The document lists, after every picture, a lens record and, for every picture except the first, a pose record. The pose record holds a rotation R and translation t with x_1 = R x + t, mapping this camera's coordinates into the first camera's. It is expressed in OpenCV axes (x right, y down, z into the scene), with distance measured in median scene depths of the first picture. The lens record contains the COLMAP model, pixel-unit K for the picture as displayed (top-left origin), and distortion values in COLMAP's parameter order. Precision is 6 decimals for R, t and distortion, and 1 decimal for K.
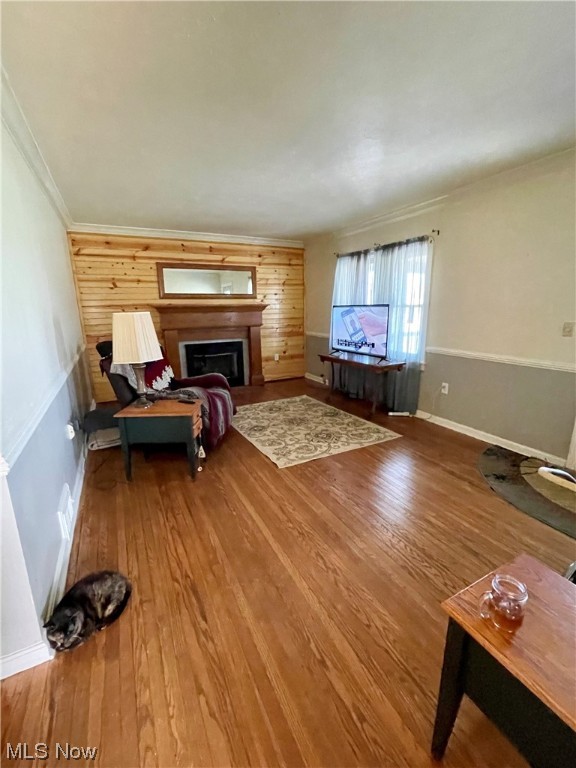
lens RADIAL K [[307.0, 0, 304.7], [0, 307.0, 379.8], [0, 0, 1]] dist [-0.000004, 0.000624]
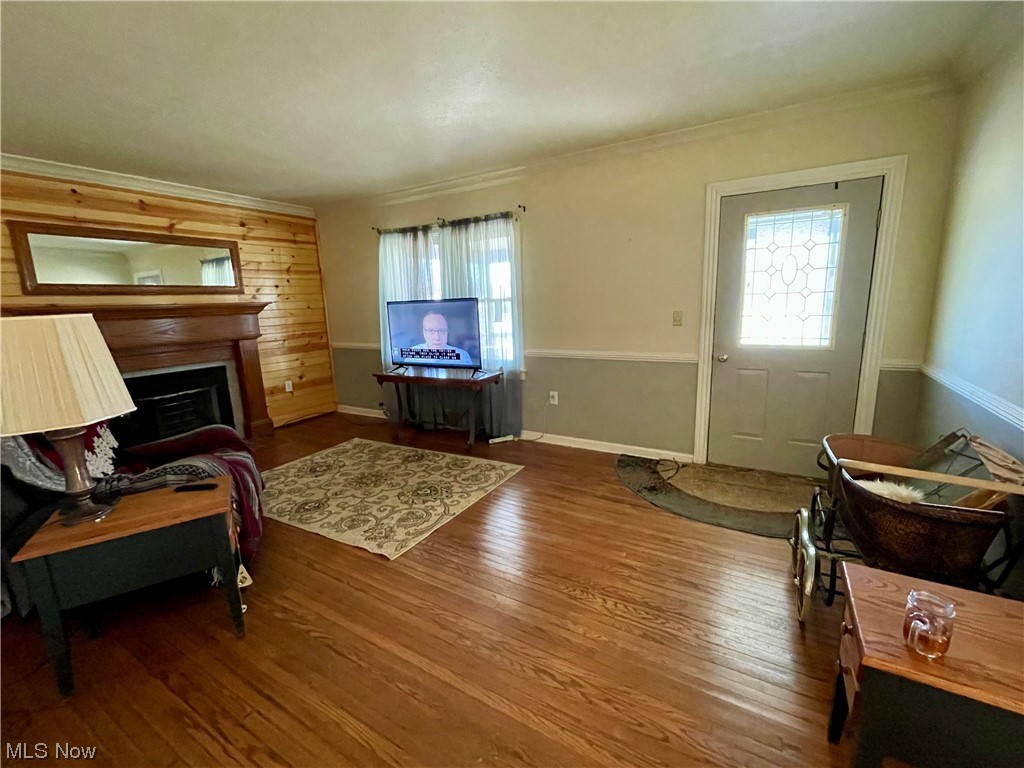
lens RADIAL K [[409.3, 0, 512.6], [0, 409.3, 380.6], [0, 0, 1]] dist [-0.000004, 0.000624]
pose [[0.872369, -0.111679, 0.475920, -0.149917], [0.136331, 0.990509, -0.017465, -0.014099], [-0.469452, 0.080119, 0.879315, 0.090421]]
